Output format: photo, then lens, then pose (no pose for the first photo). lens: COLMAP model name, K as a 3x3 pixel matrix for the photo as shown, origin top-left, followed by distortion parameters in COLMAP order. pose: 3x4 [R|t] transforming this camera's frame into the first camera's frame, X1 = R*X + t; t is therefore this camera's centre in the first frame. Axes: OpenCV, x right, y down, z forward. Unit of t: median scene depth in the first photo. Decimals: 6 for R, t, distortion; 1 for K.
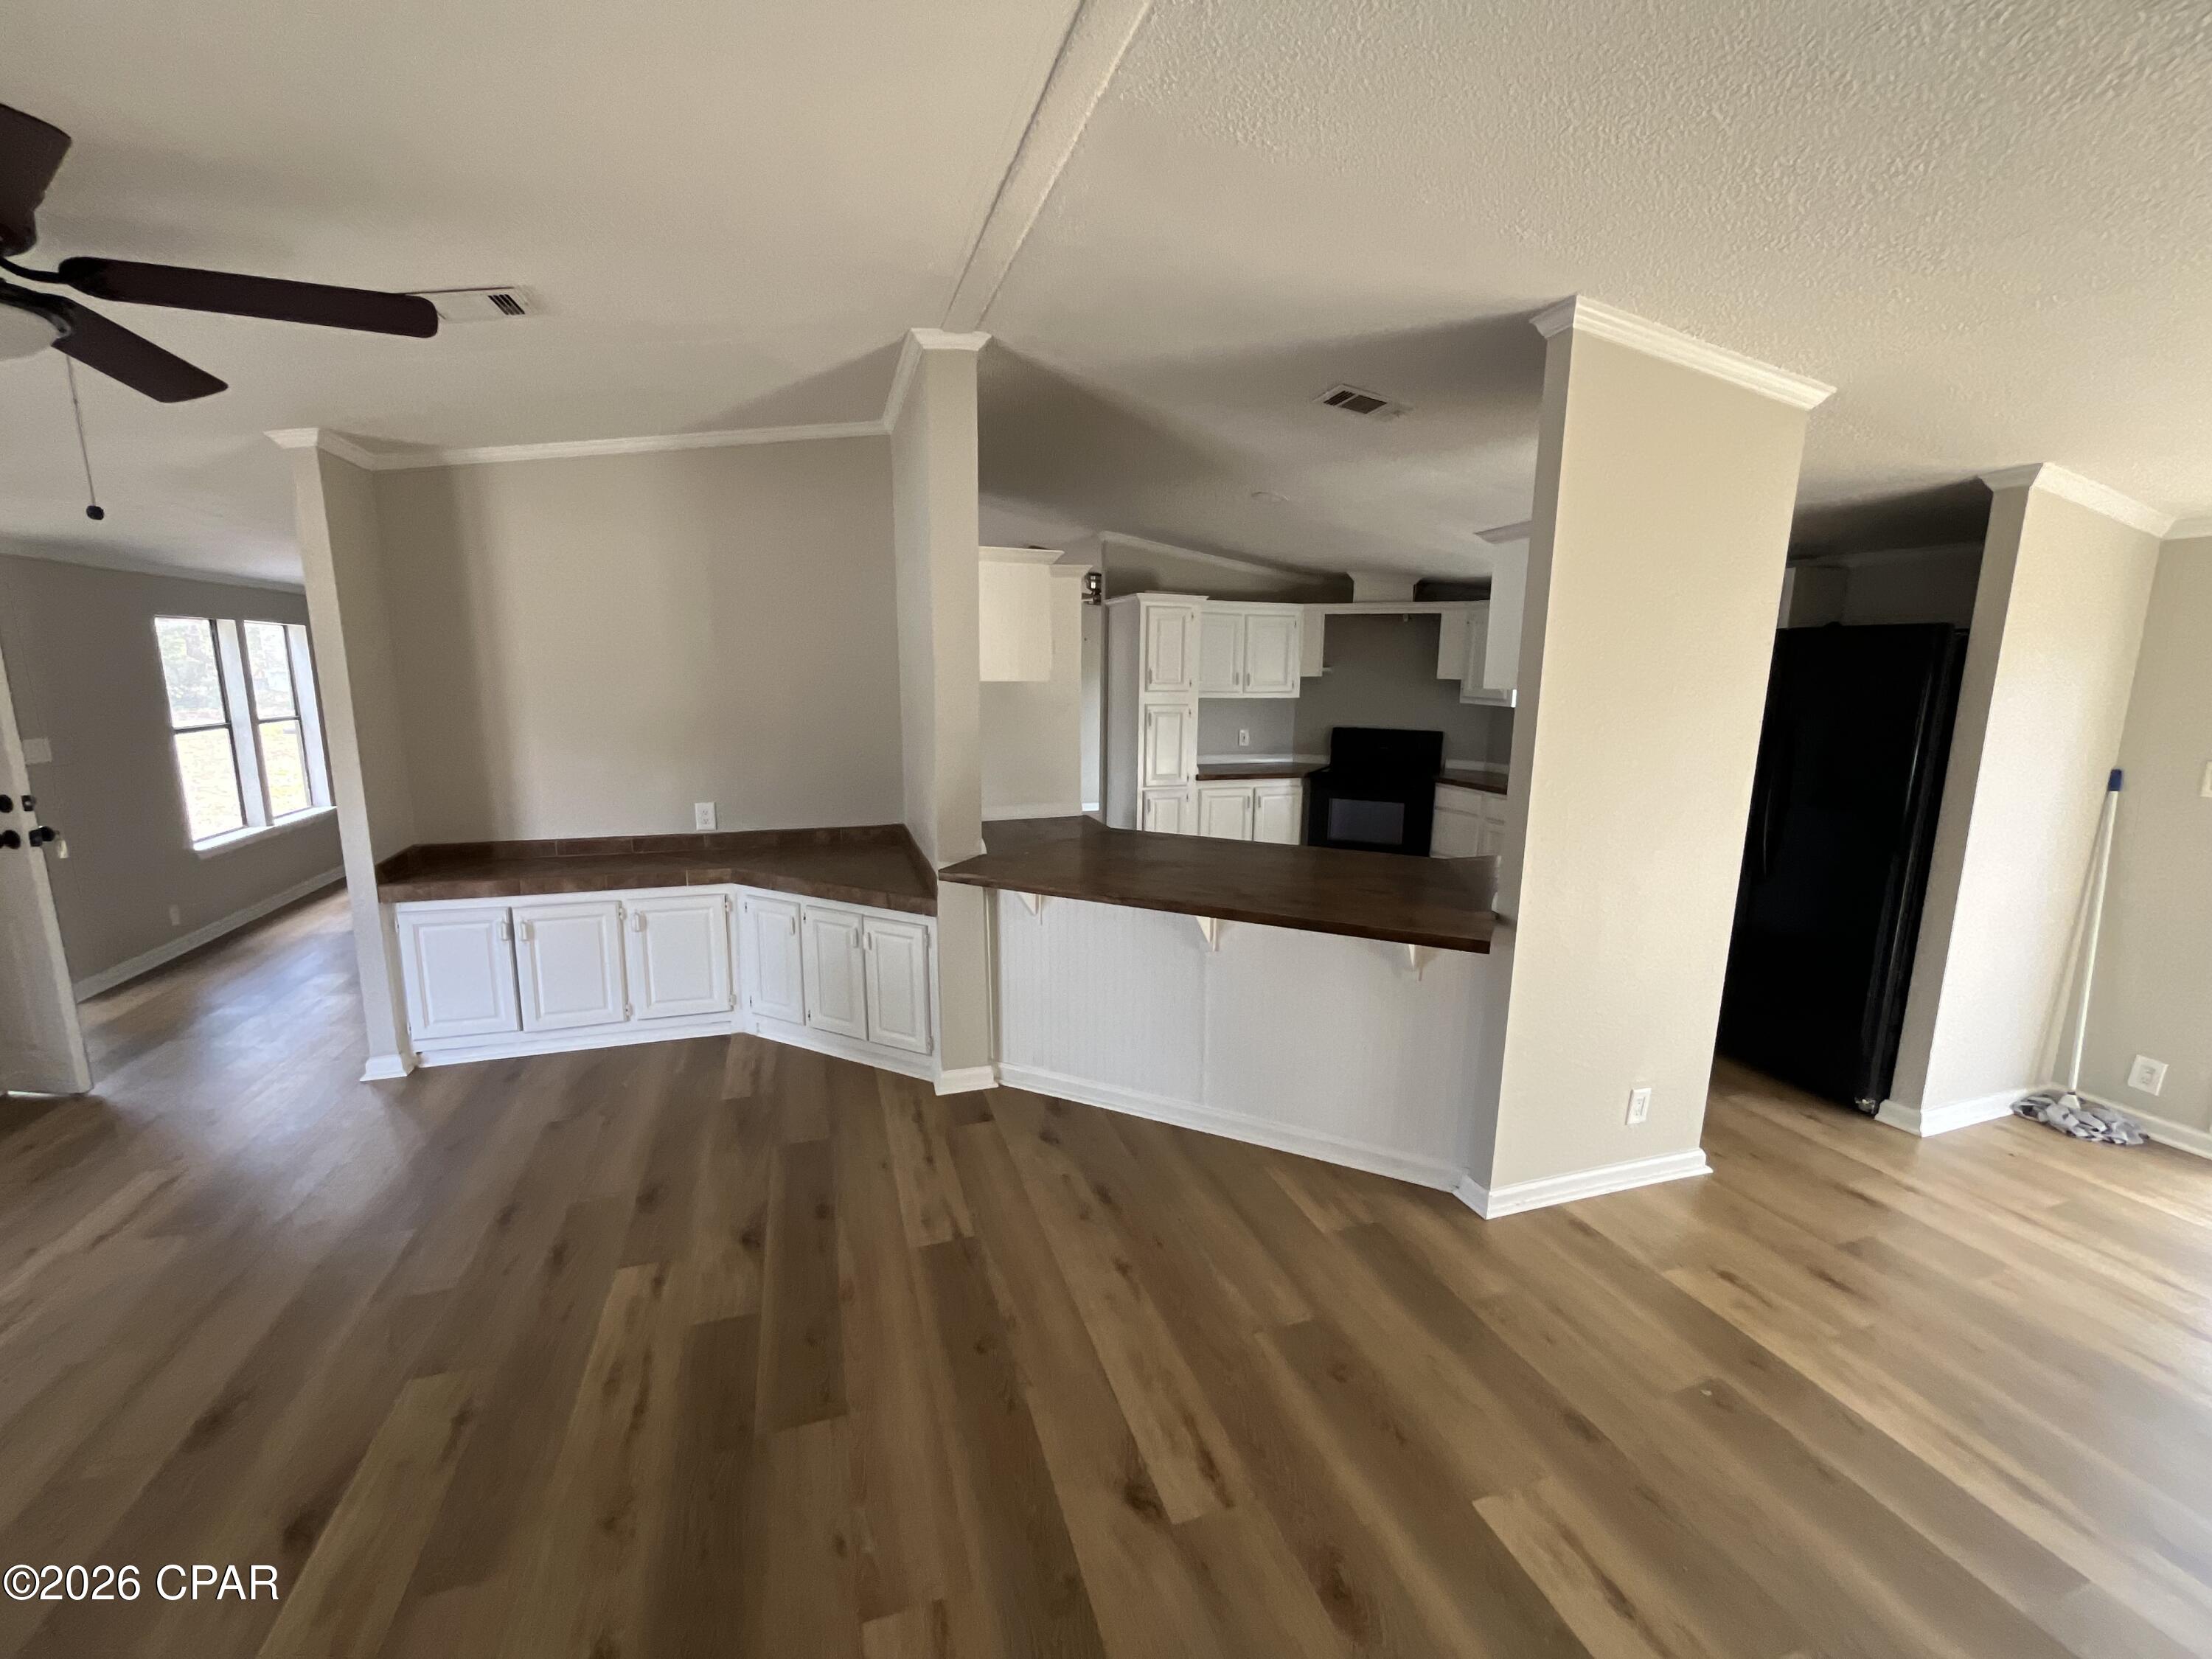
lens RADIAL K [[900.2, 0, 1106.0], [0, 900.2, 829.5], [0, 0, 1]] dist [-0.001582, -0.000401]
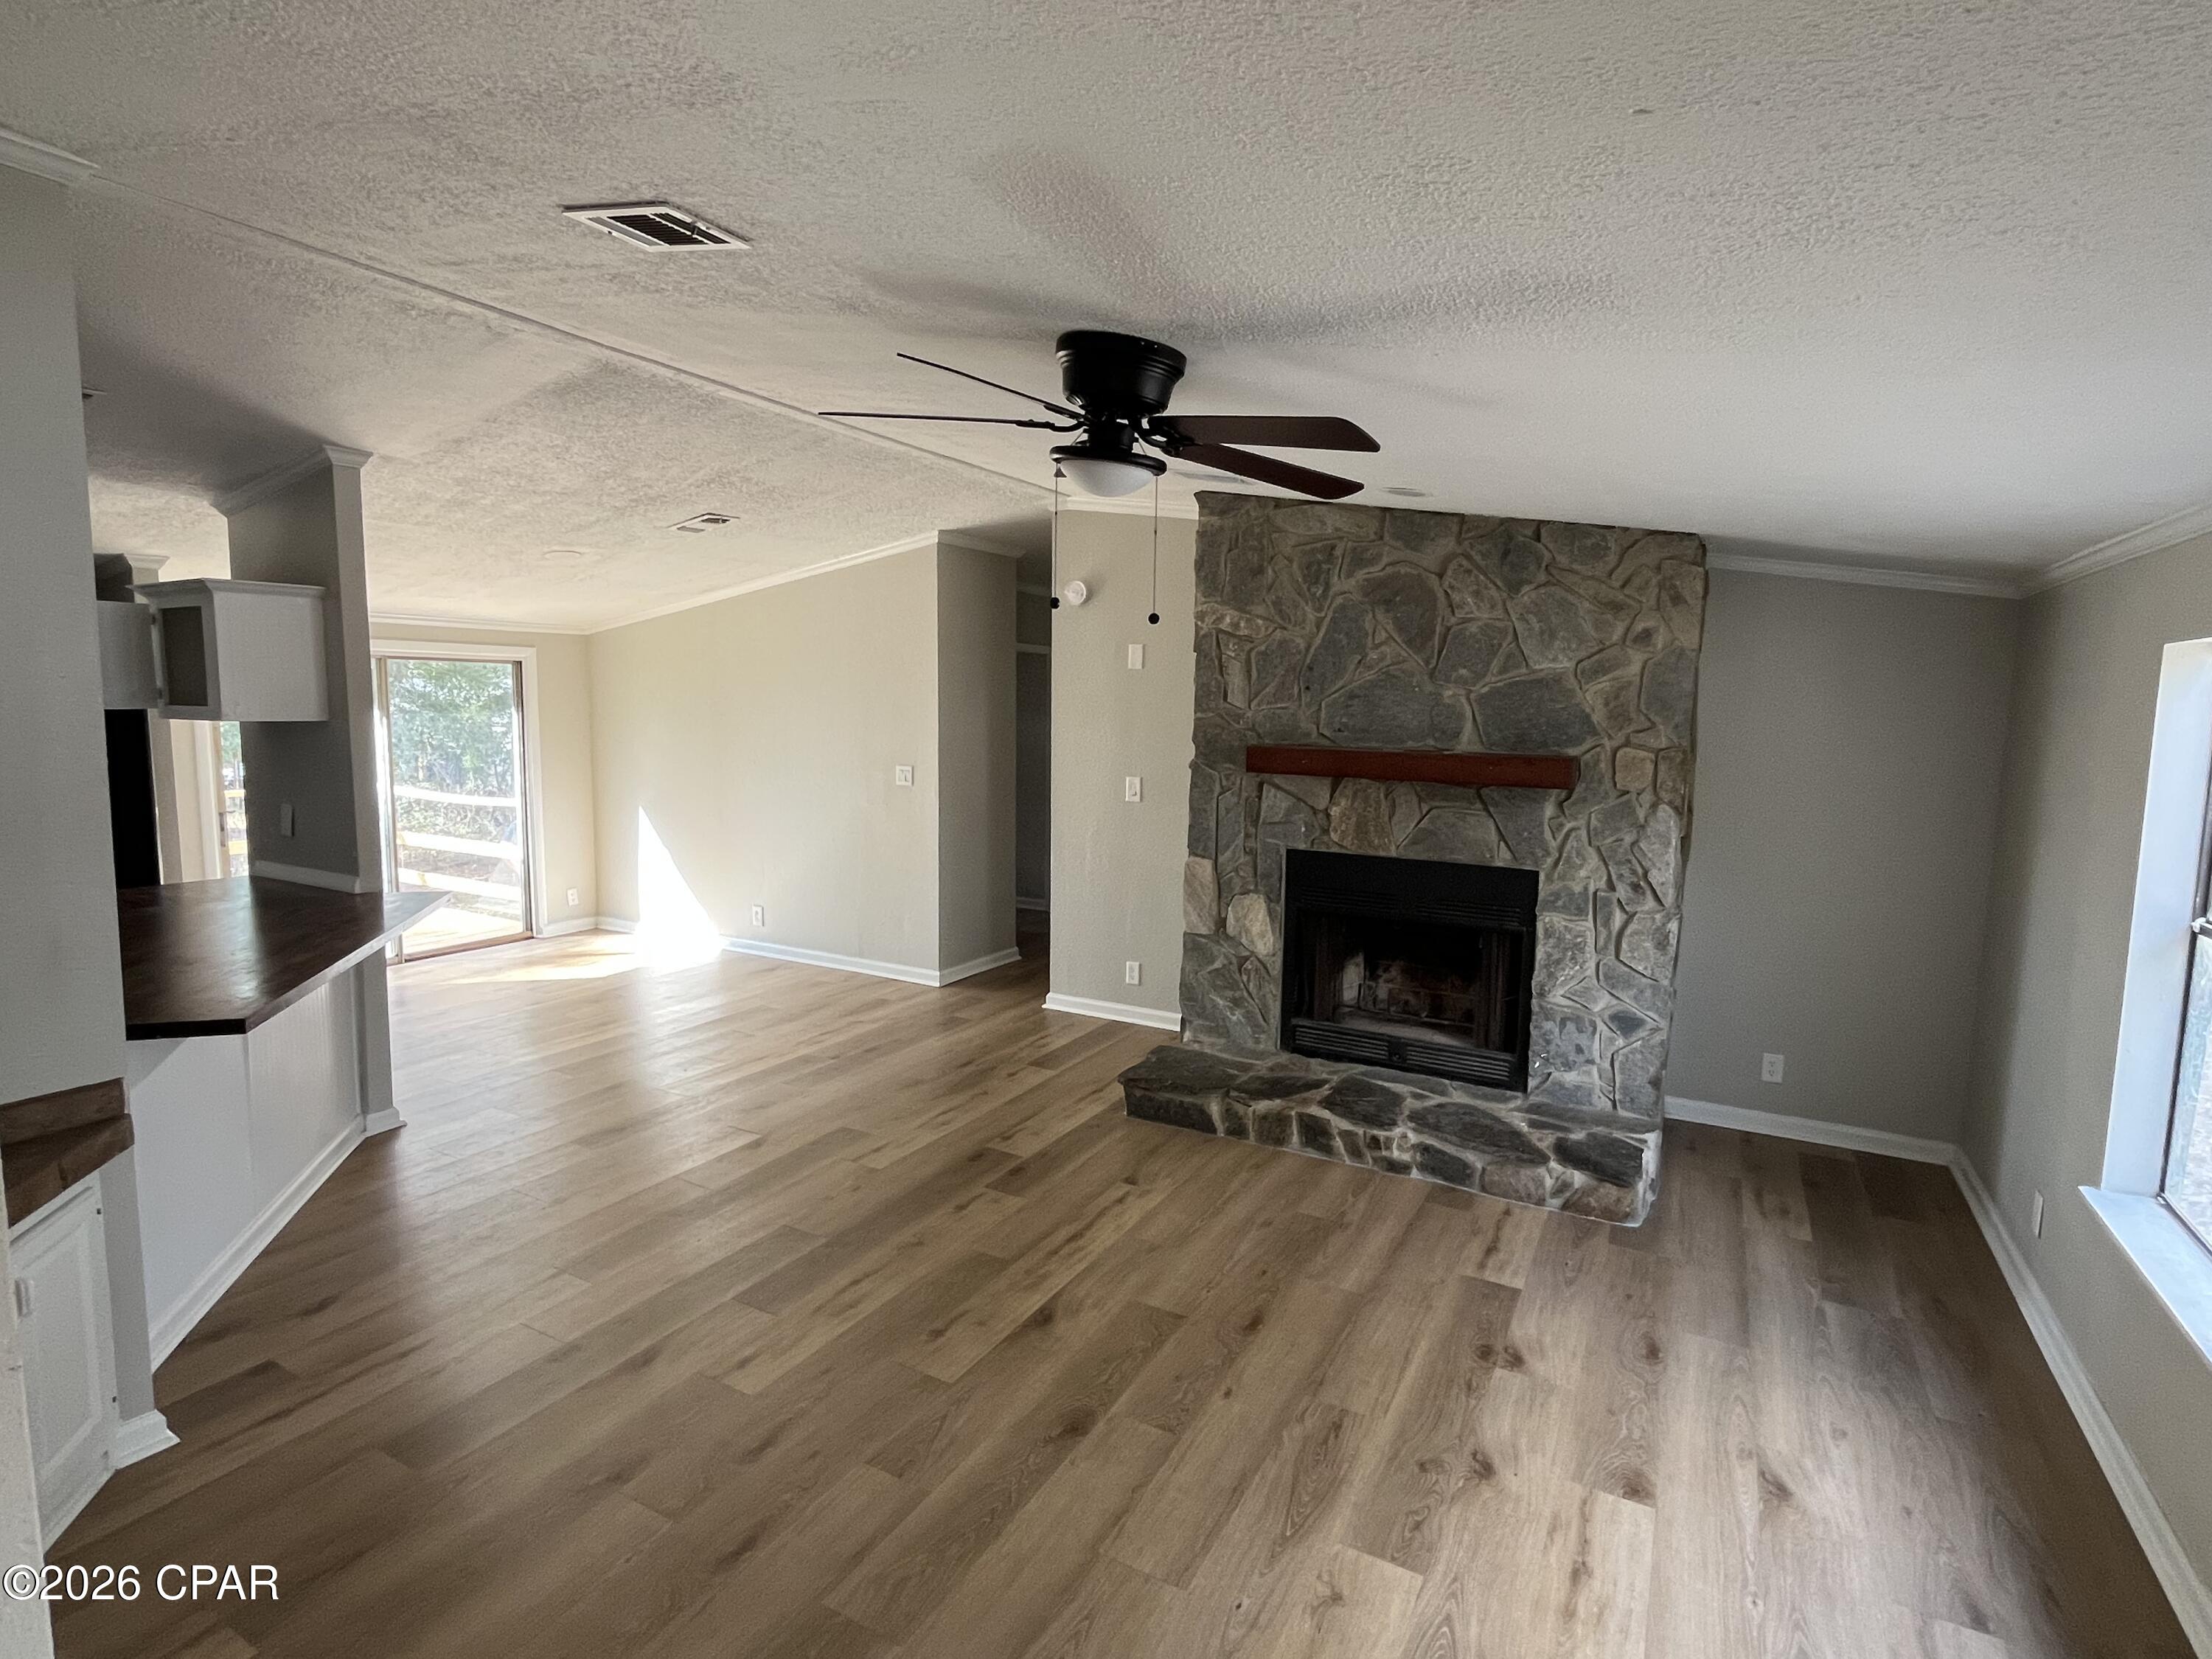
lens RADIAL K [[1116.4, 0, 1106.0], [0, 1116.4, 829.5], [0, 0, 1]] dist [-0.000395, -0.000180]
pose [[-0.677484, -0.099000, 0.728845, -1.633112], [0.114877, 0.964499, 0.237791, -0.285125], [-0.726511, 0.244827, -0.642060, 1.405674]]
